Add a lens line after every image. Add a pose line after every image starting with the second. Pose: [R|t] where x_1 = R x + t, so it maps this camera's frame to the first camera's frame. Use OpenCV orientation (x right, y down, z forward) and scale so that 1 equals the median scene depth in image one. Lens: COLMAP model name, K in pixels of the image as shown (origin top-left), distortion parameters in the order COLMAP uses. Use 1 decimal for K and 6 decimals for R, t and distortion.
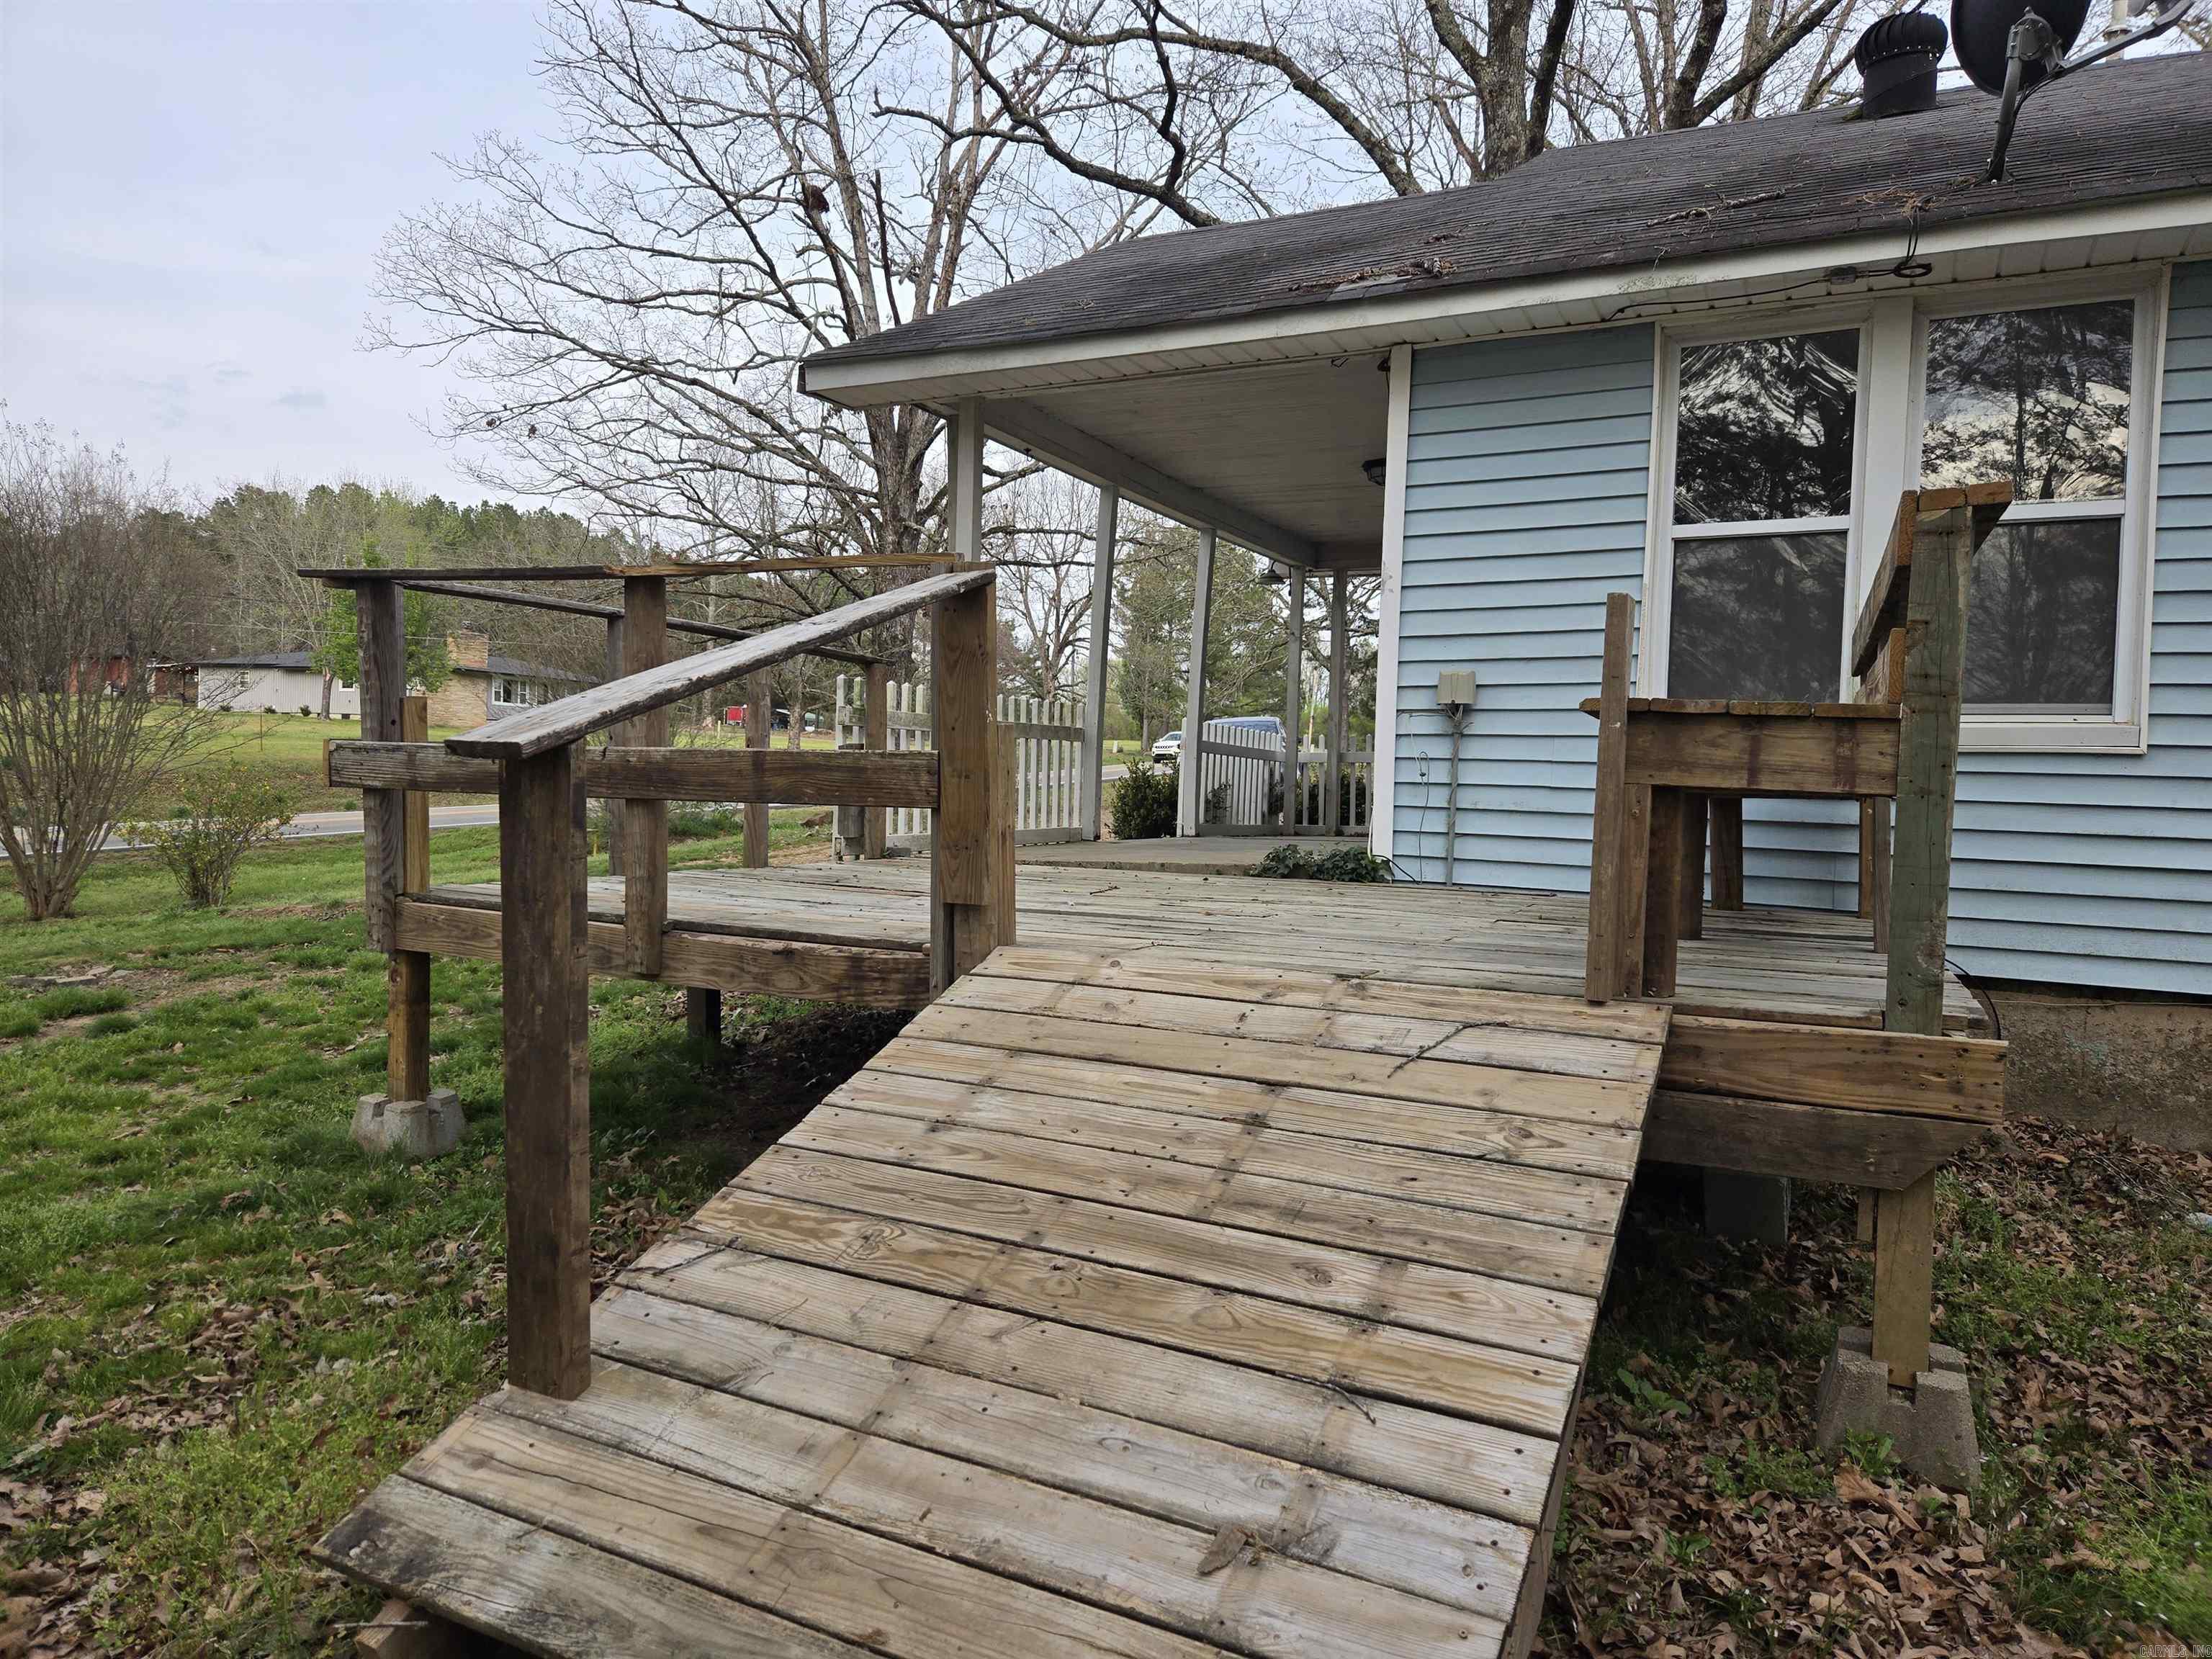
lens RADIAL K [[1480.7, 0, 1105.9], [0, 1480.7, 817.4], [0, 0, 1]] dist [0.072028, -0.054099]
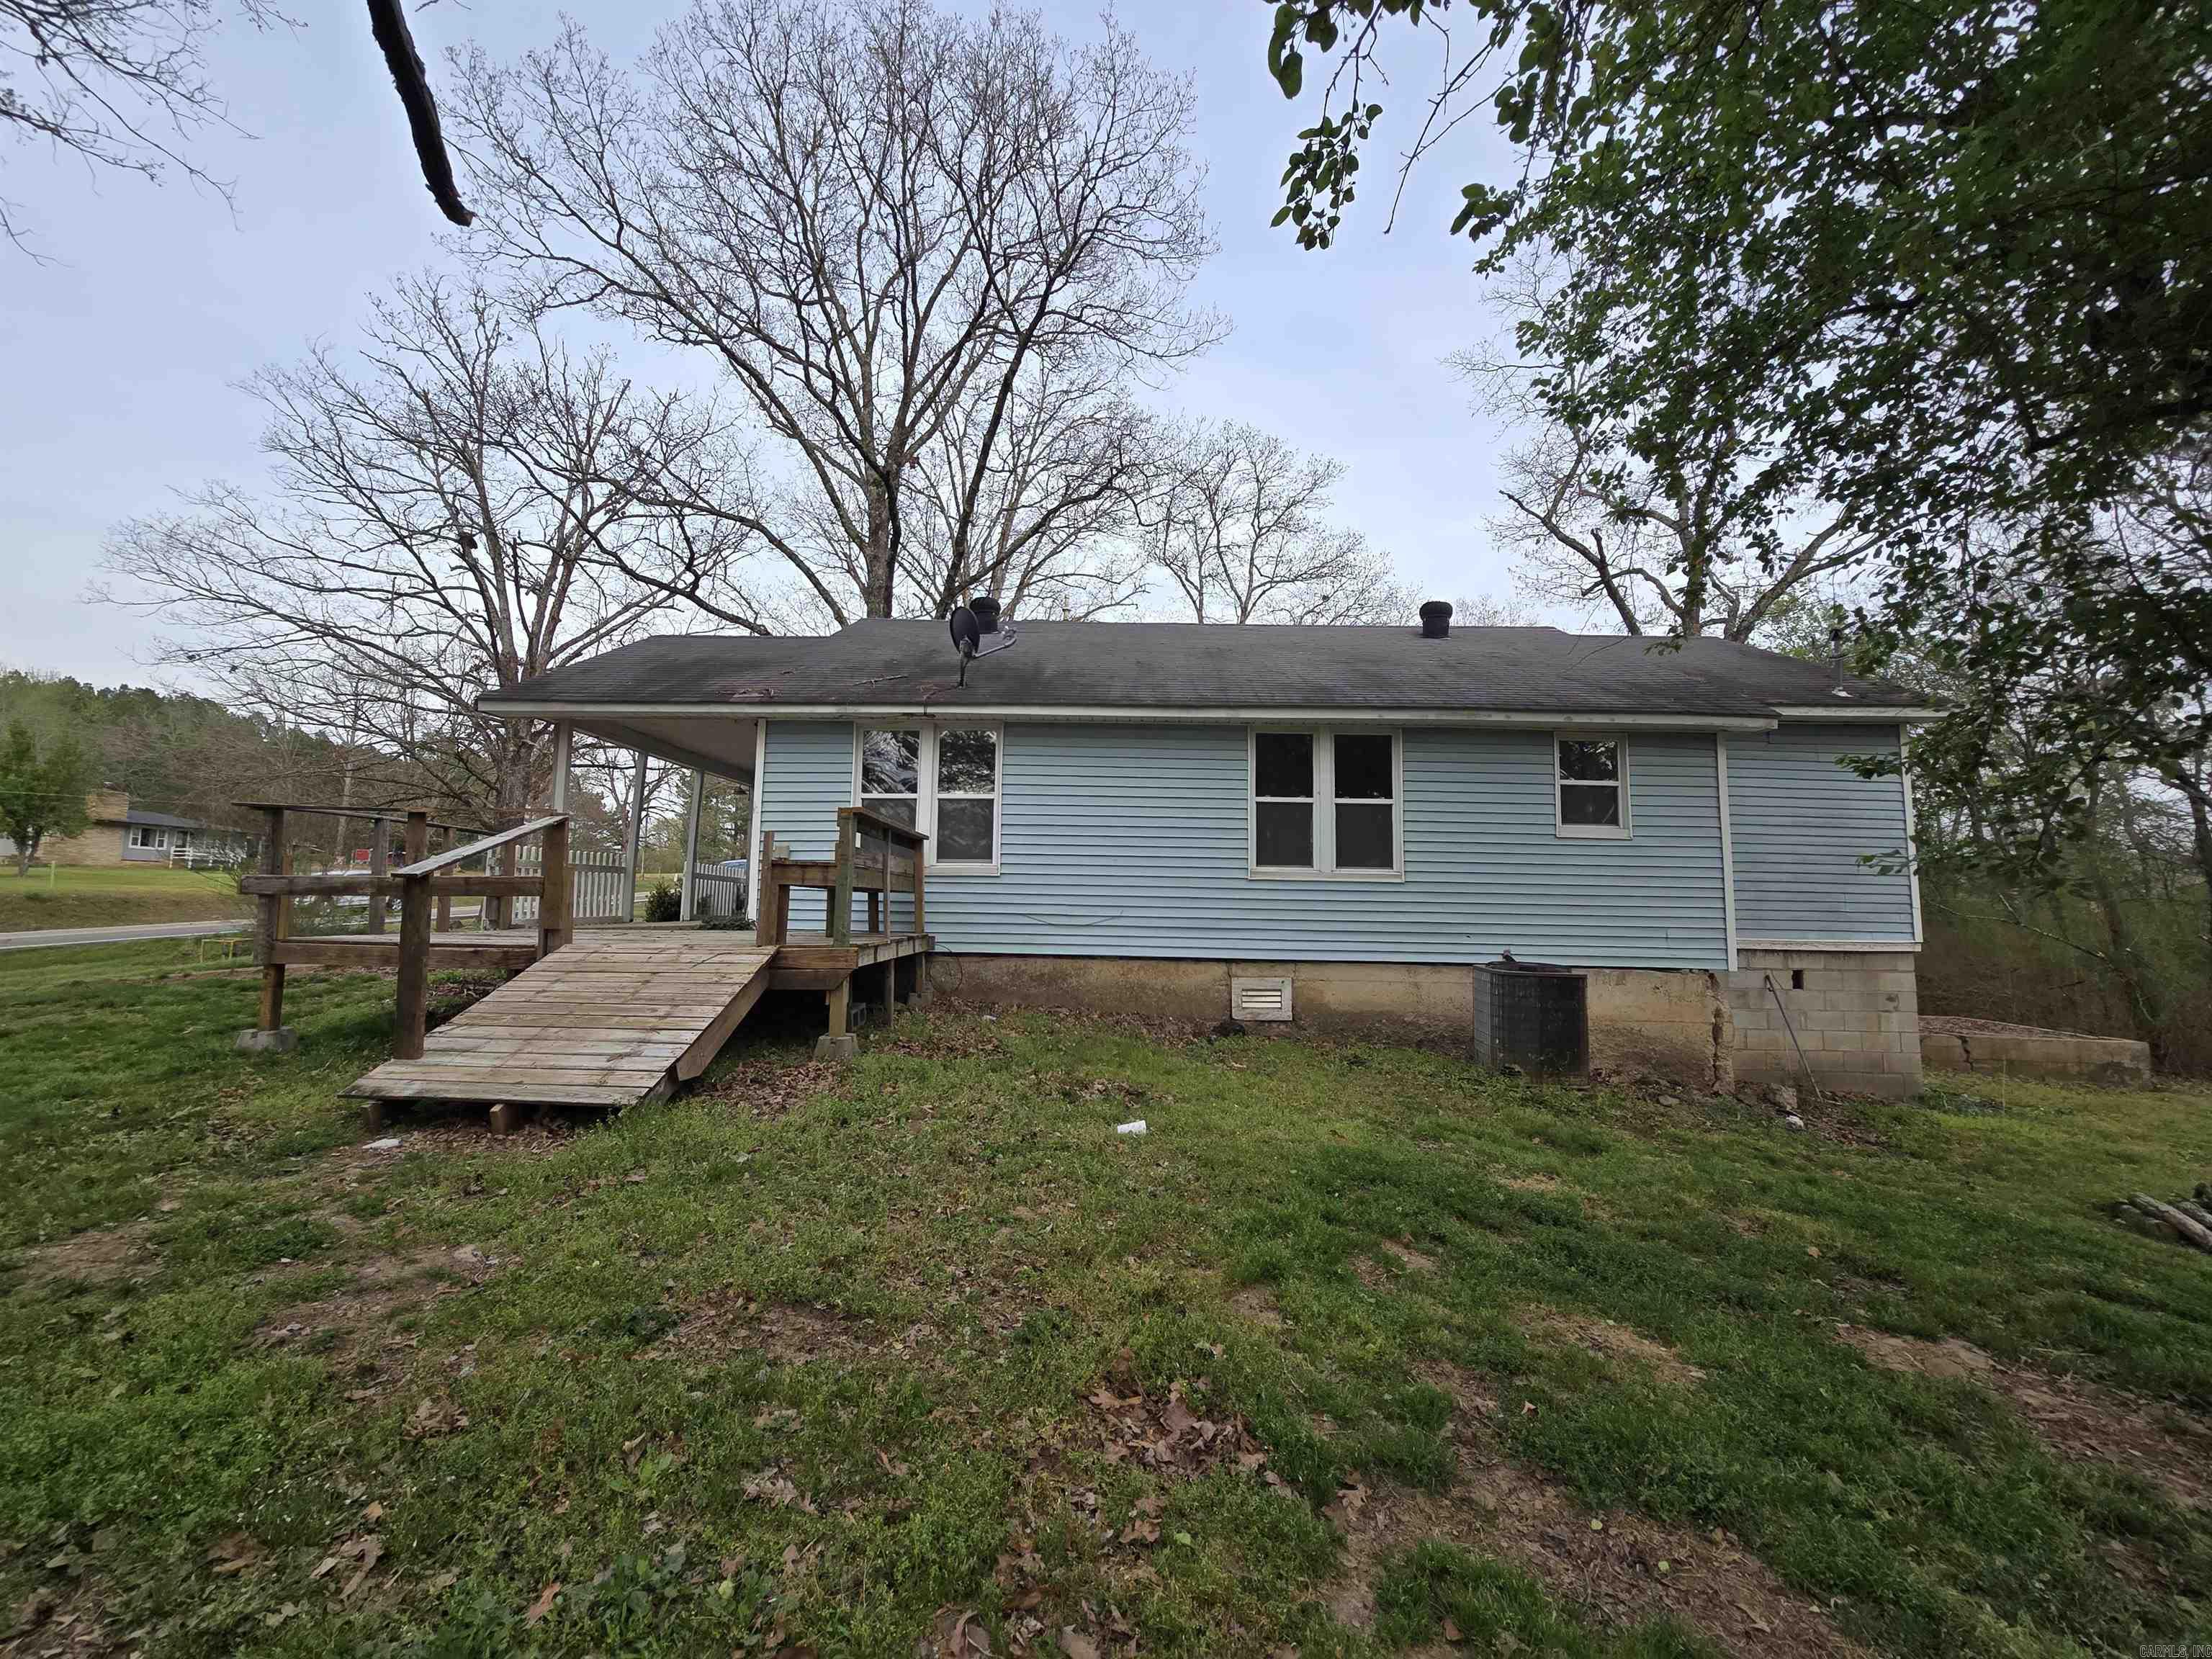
lens RADIAL K [[909.8, 0, 1113.6], [0, 909.8, 812.5], [0, 0, 1]] dist [-0.003130, 0.001600]
pose [[0.900428, 0.024365, 0.434322, 0.015904], [0.026886, 0.993404, -0.111468, 0.008102], [-0.434174, 0.112046, 0.893834, -0.150344]]
